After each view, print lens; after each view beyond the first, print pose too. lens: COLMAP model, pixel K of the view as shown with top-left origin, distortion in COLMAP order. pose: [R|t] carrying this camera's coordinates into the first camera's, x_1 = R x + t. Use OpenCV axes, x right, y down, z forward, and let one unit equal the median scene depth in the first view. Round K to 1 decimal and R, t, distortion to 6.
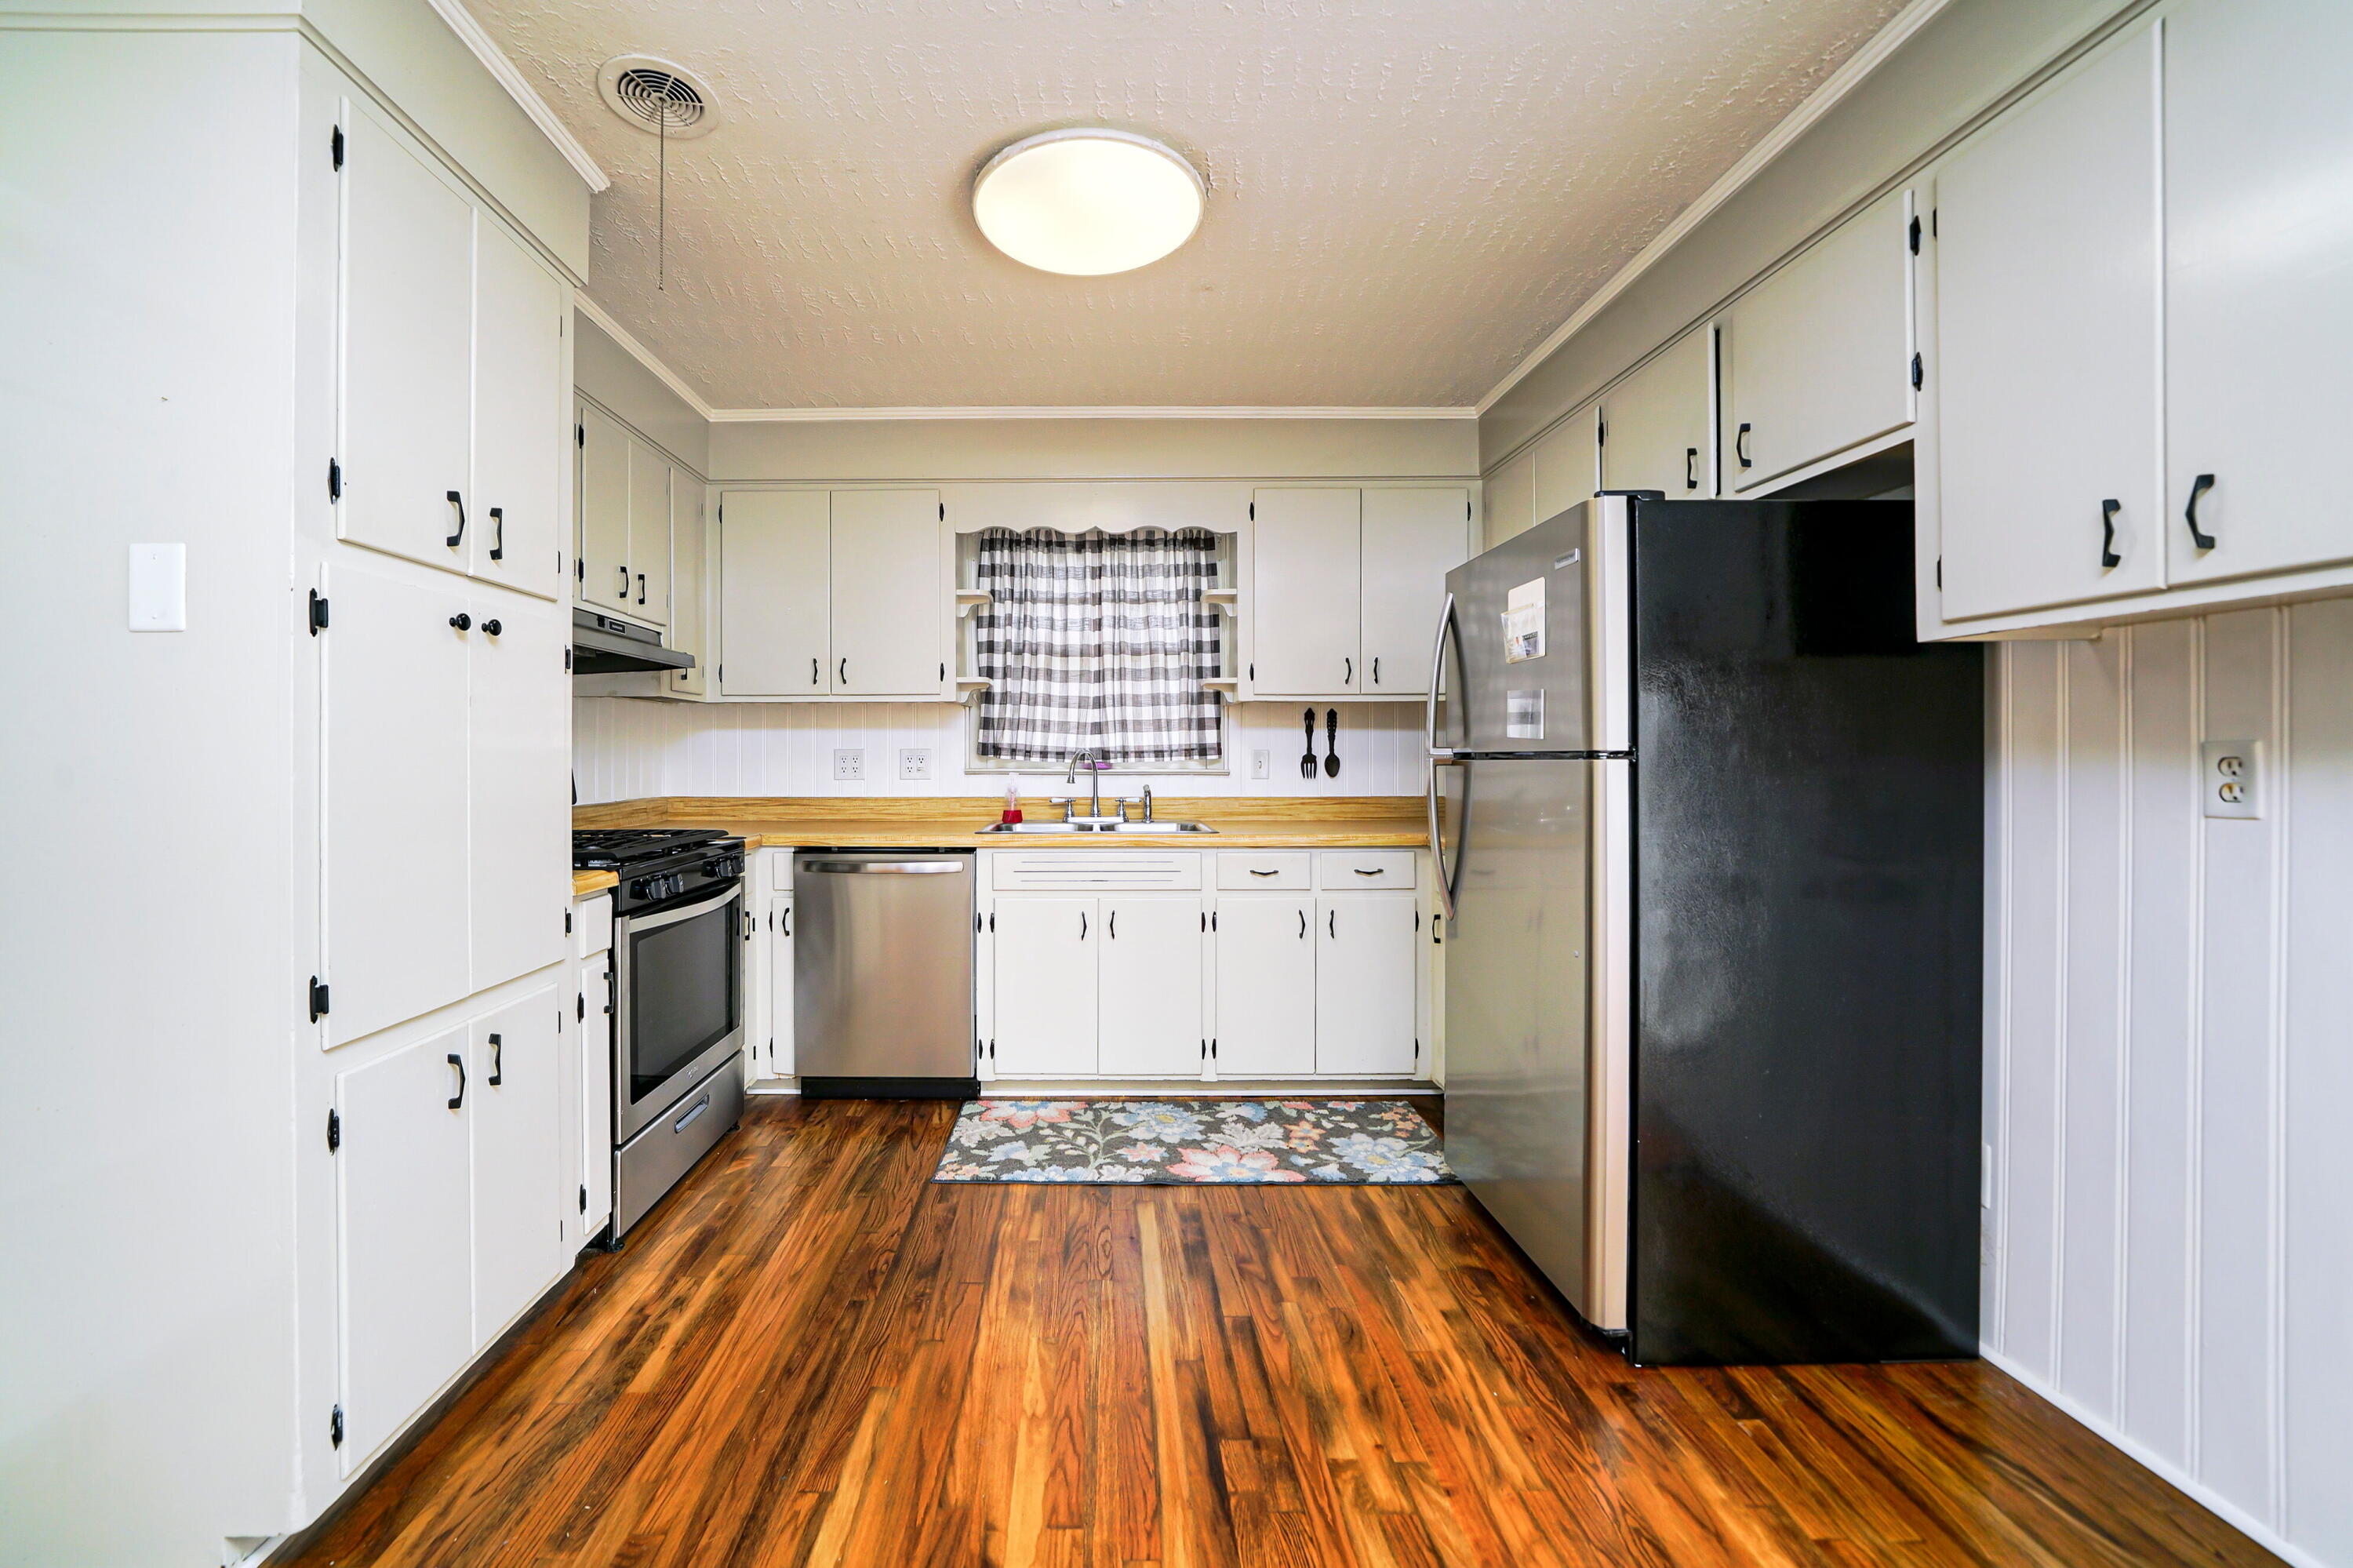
lens RADIAL K [[879.1, 0, 1099.0], [0, 879.1, 757.6], [0, 0, 1]] dist [-0.011530, 0.000120]
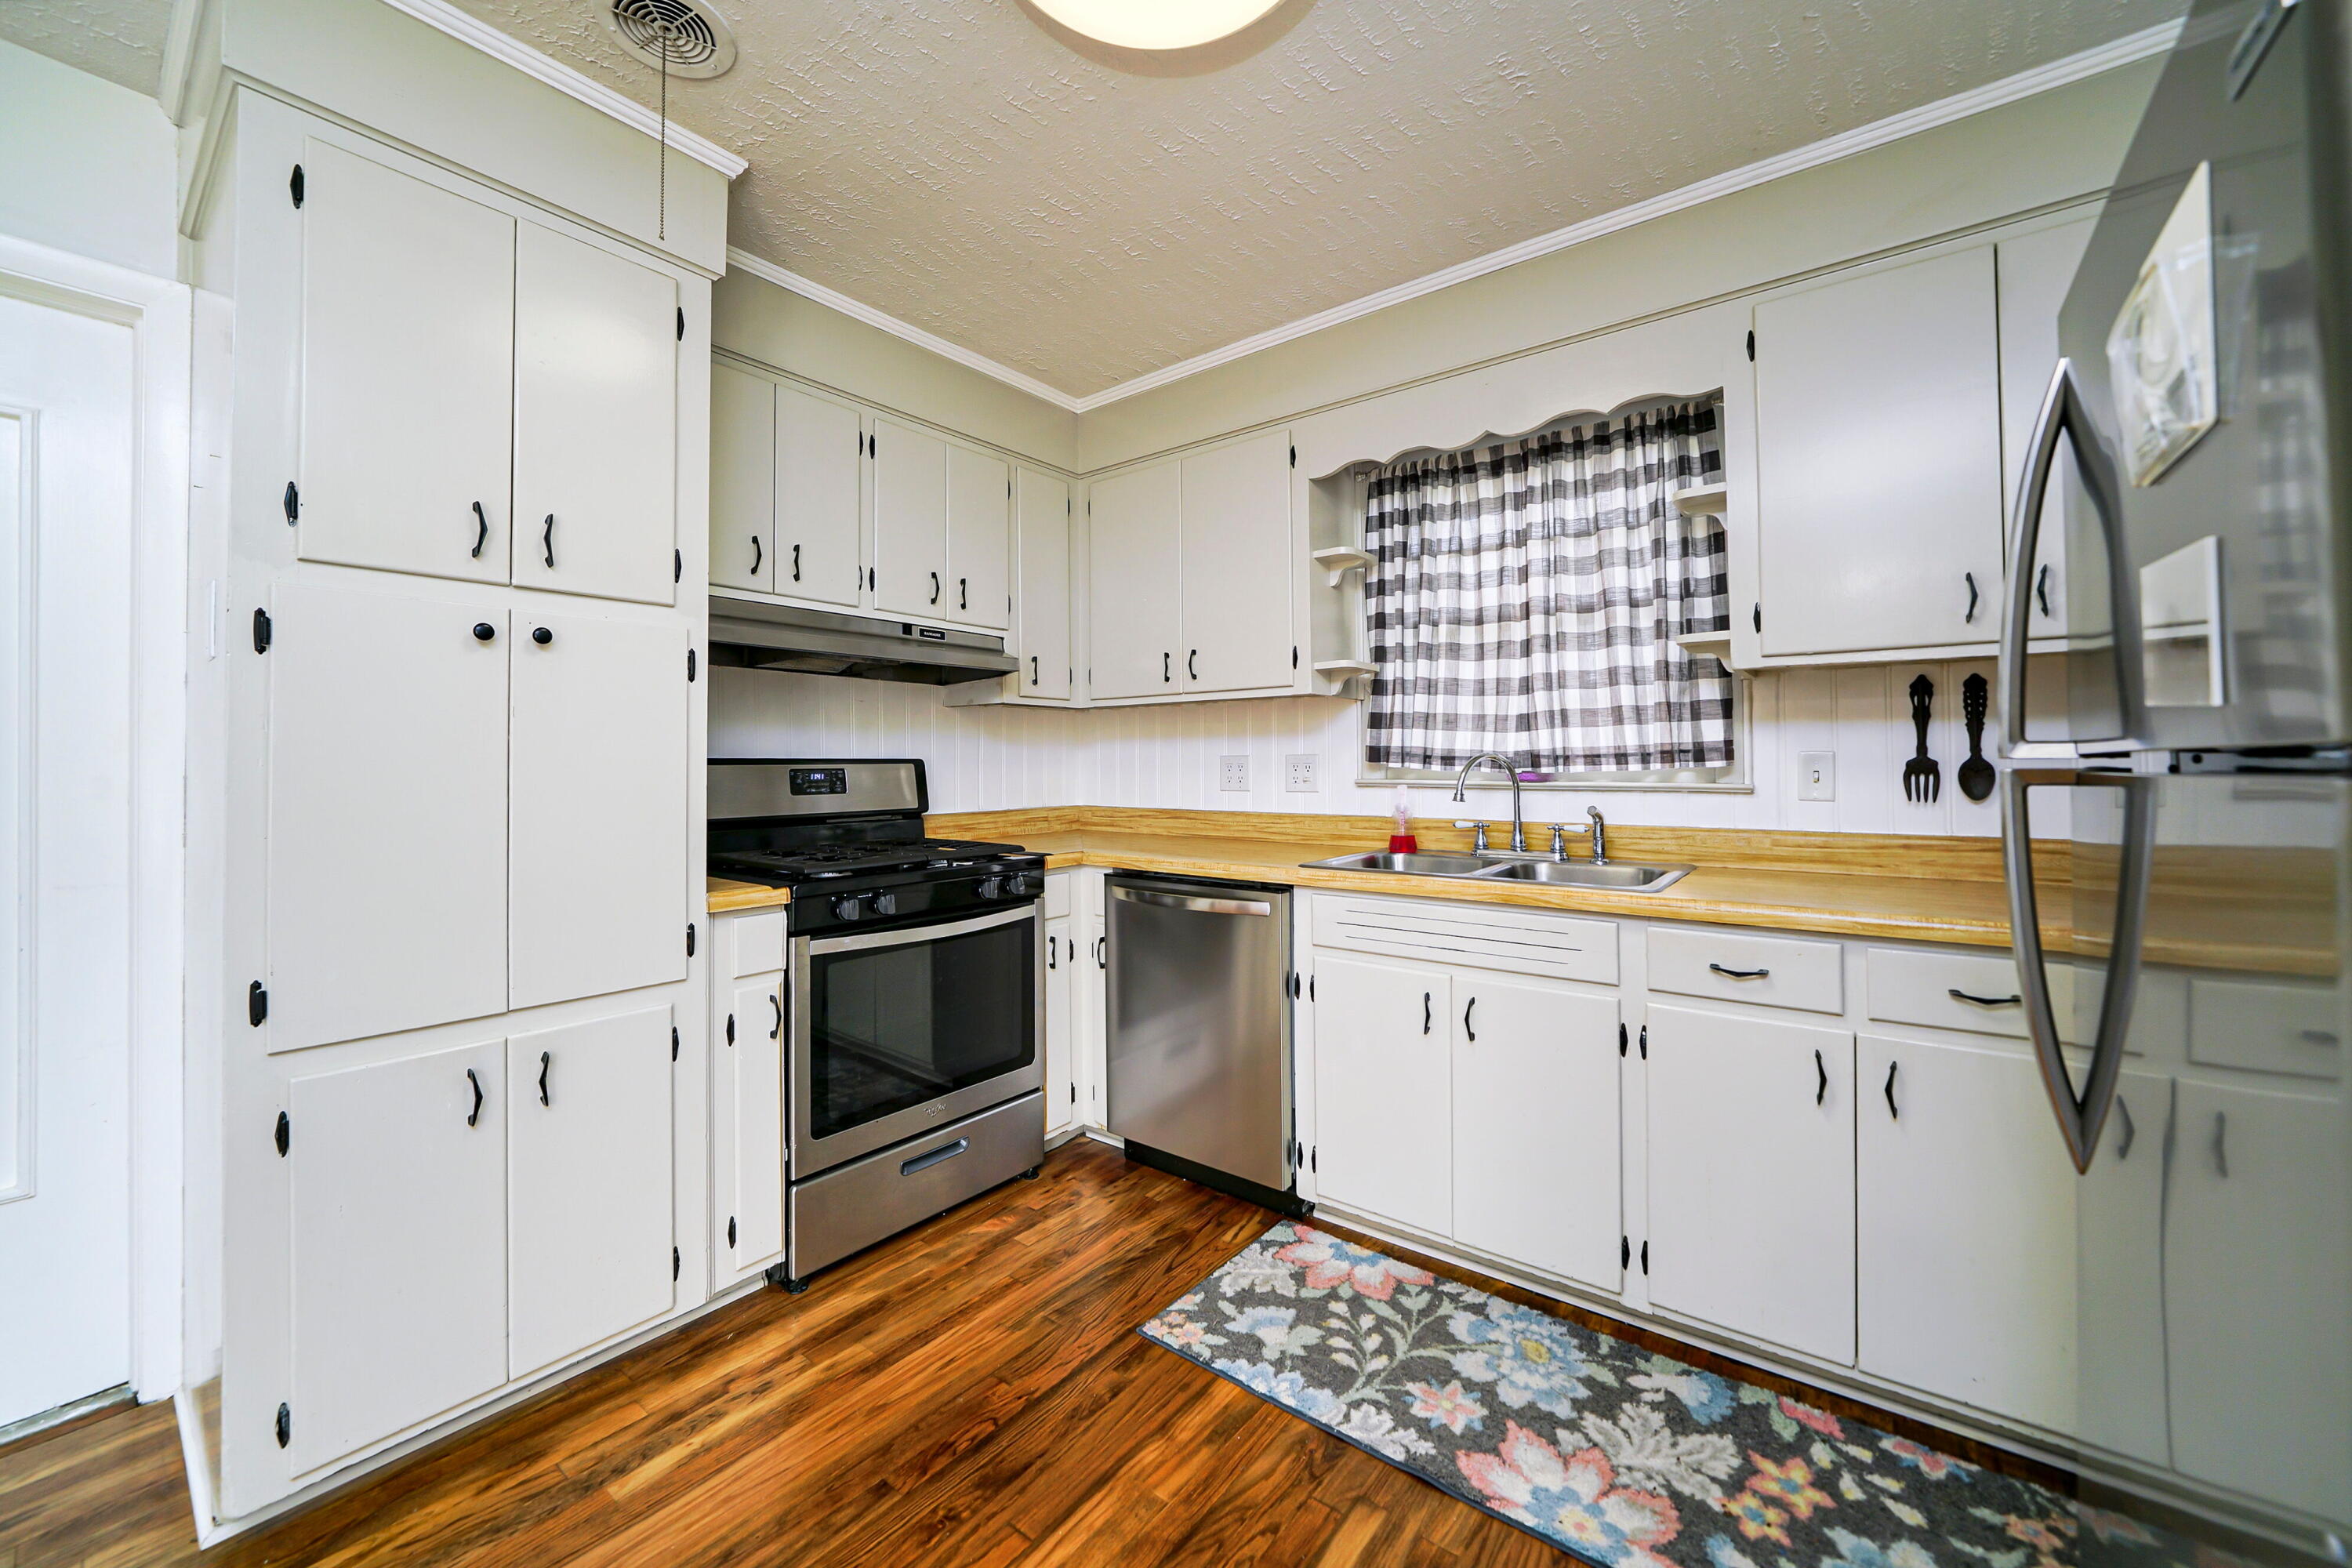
lens RADIAL K [[878.7, 0, 1210.8], [0, 878.7, 749.1], [0, 0, 1]] dist [-0.011530, 0.000120]
pose [[0.797742, -0.012111, -0.602878, 0.260947], [0.002433, 0.999855, -0.016866, -0.001785], [0.602994, 0.011987, 0.797655, 0.356902]]
